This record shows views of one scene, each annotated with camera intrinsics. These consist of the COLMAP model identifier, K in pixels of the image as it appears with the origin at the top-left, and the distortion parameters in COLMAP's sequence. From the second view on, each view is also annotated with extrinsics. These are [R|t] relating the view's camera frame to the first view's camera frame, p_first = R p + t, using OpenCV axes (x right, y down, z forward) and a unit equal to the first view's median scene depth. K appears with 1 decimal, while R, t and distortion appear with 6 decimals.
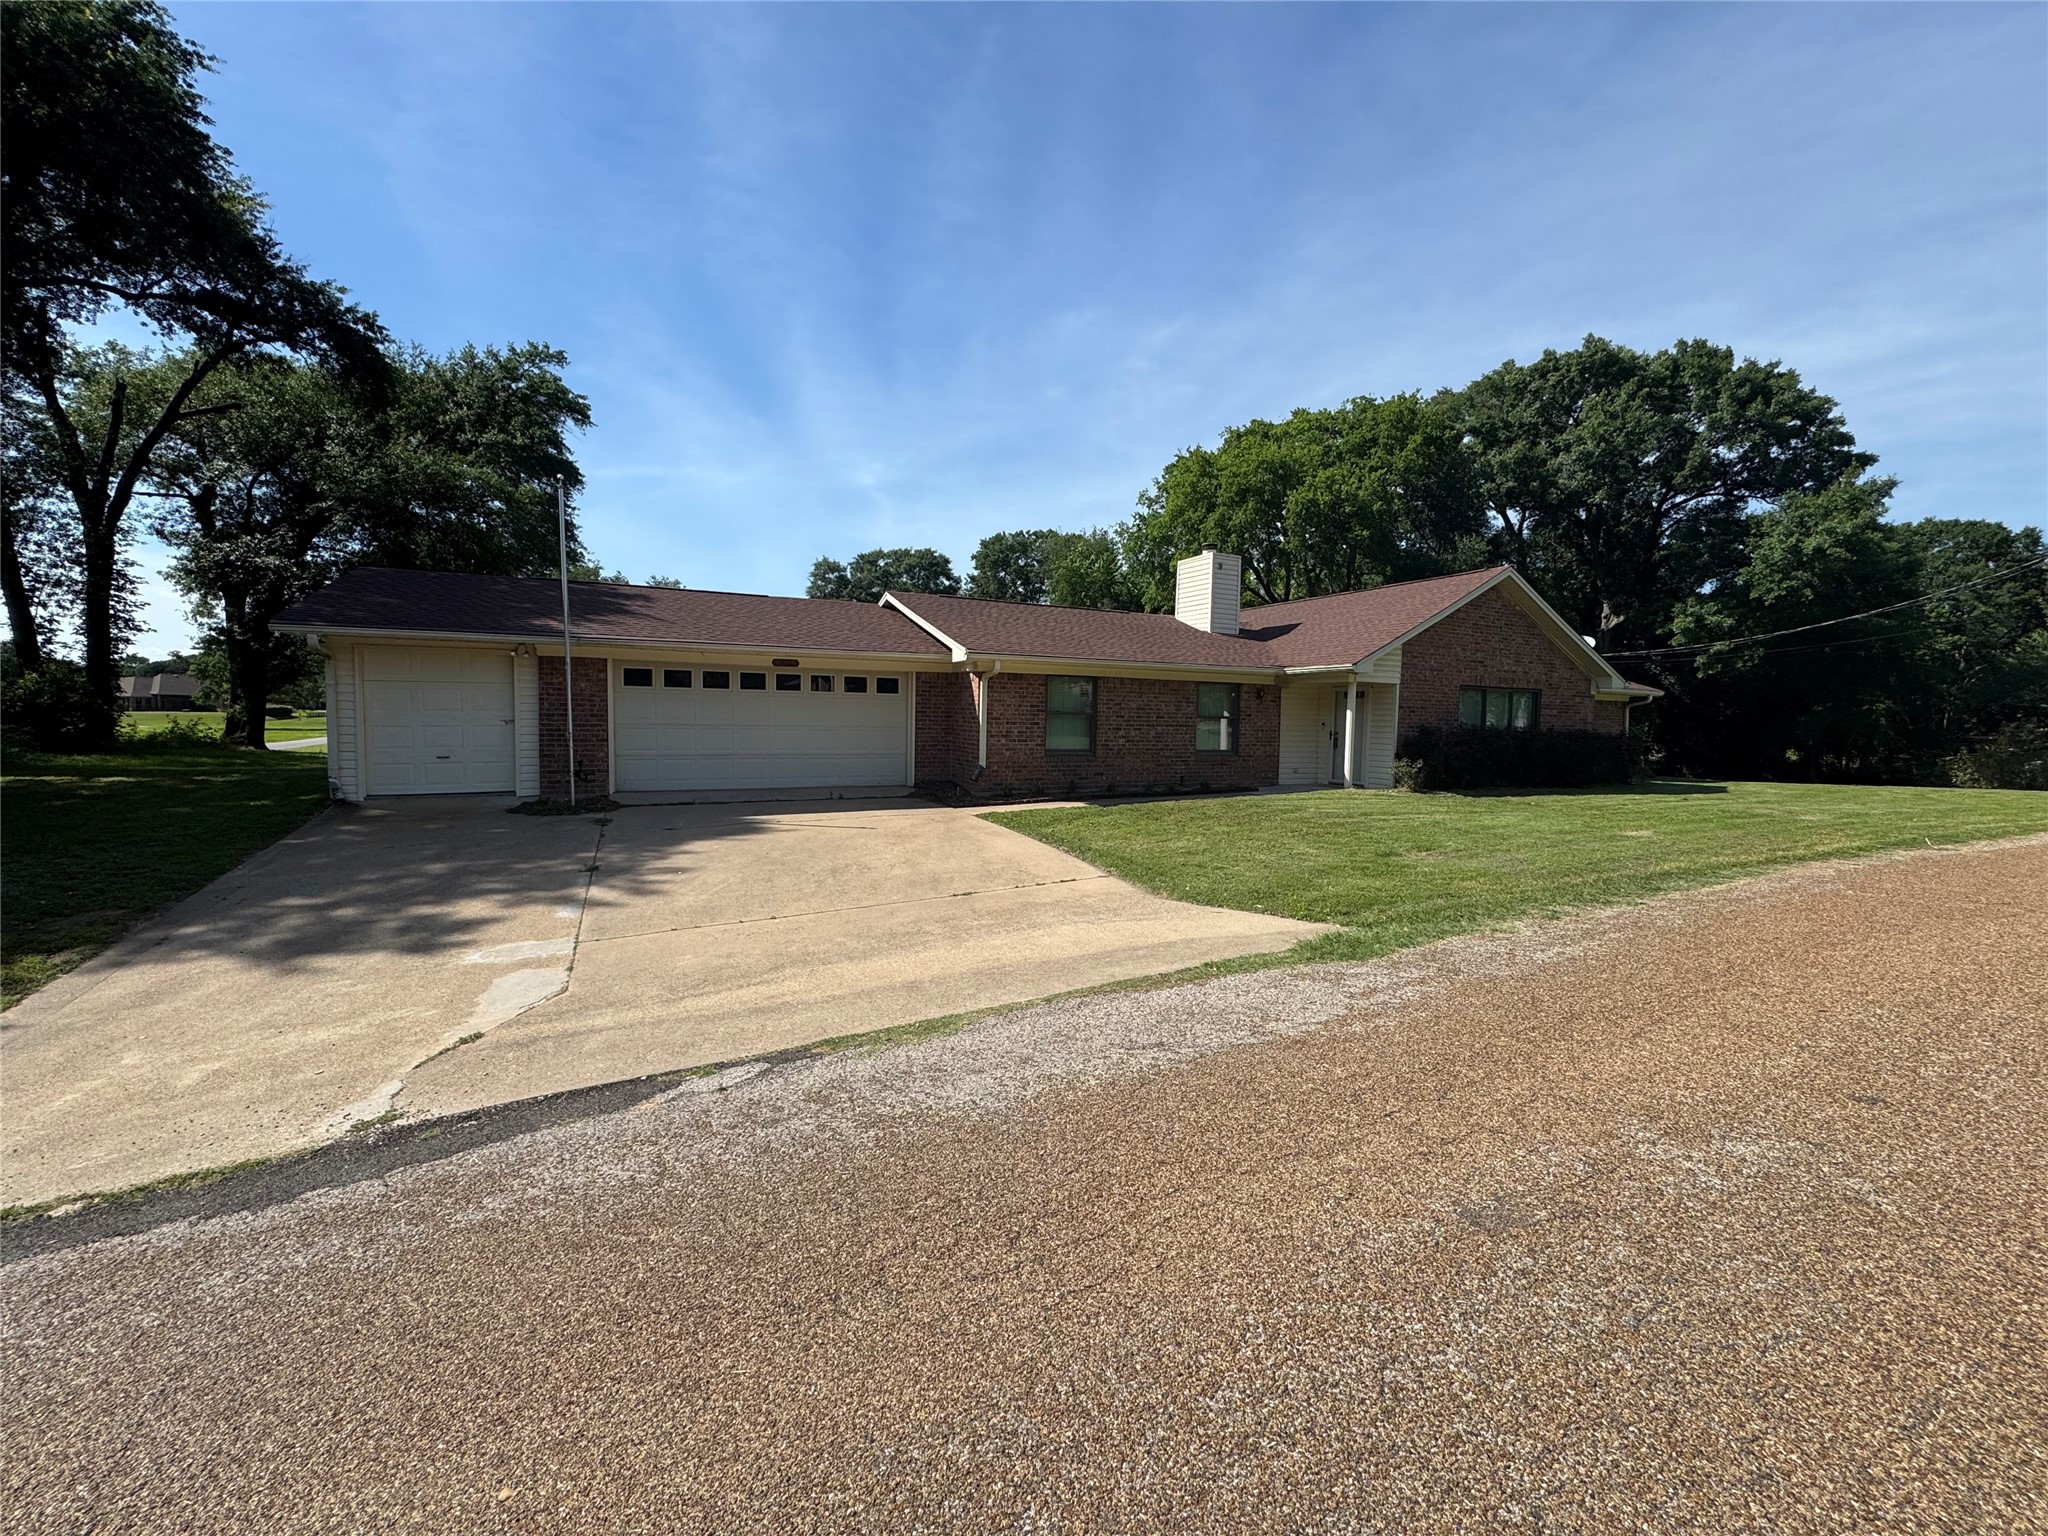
lens RADIAL K [[821.8, 0, 1024.0], [0, 821.8, 769.8], [0, 0, 1]] dist [-0.002302, -0.000263]
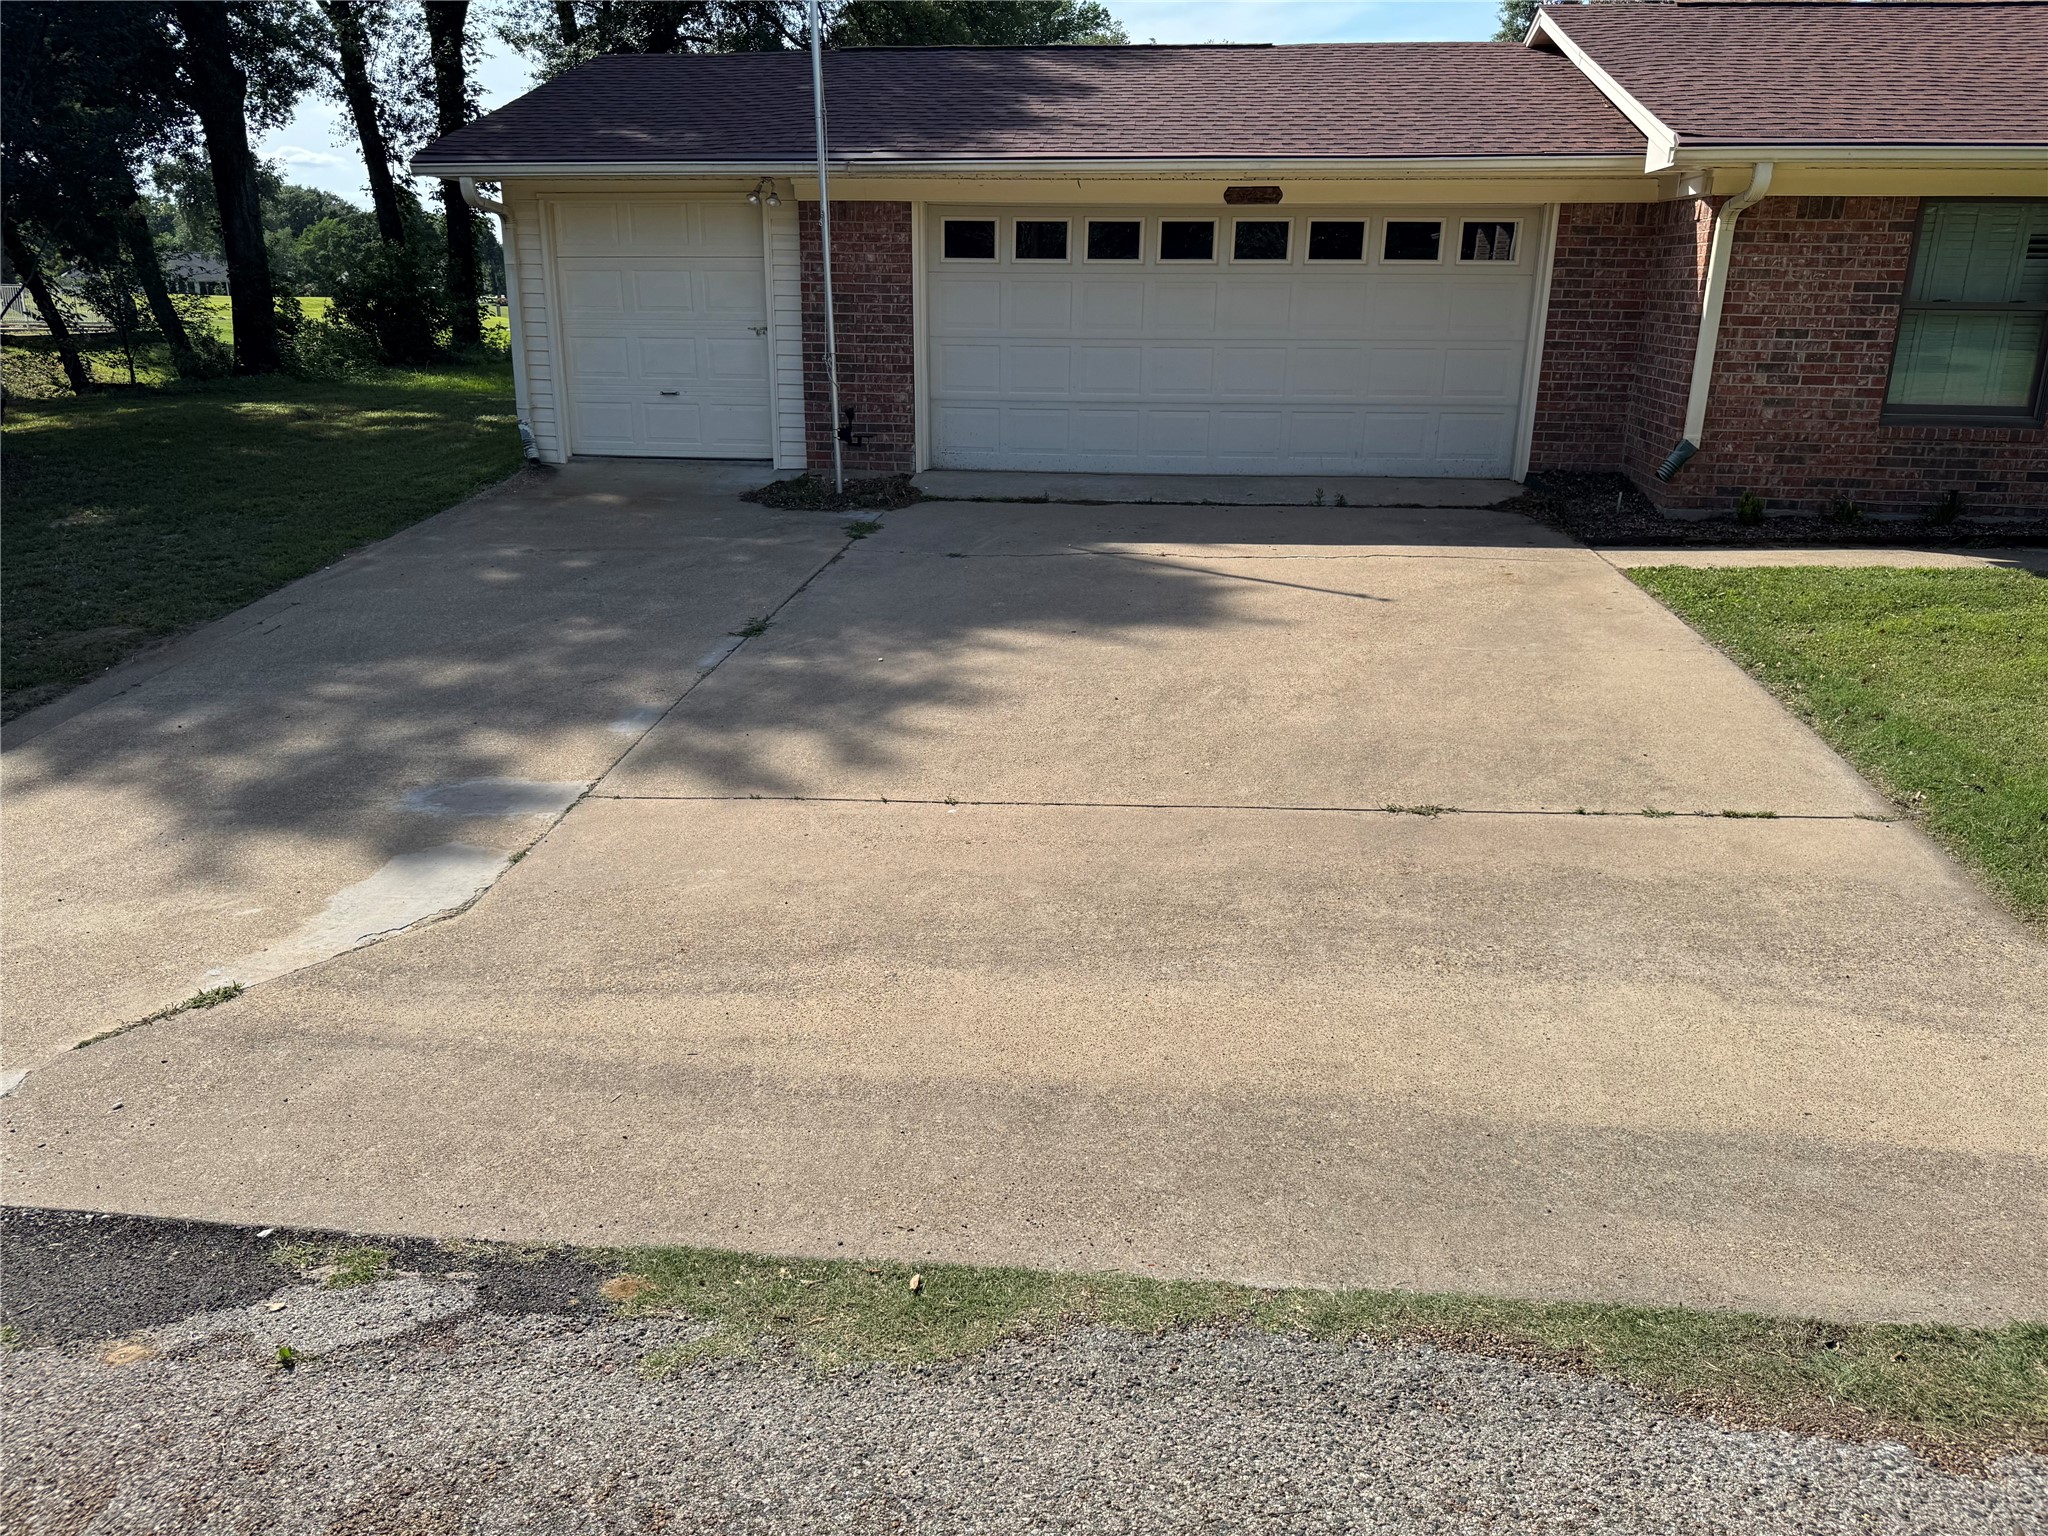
lens RADIAL K [[1452.4, 0, 1019.2], [0, 1452.4, 765.4], [0, 0, 1]] dist [0.031882, -0.030437]
pose [[0.843551, 0.155230, -0.514126, 0.082170], [-0.030501, 0.969619, 0.242713, -0.019594], [0.536182, -0.189059, 0.822657, 0.249452]]
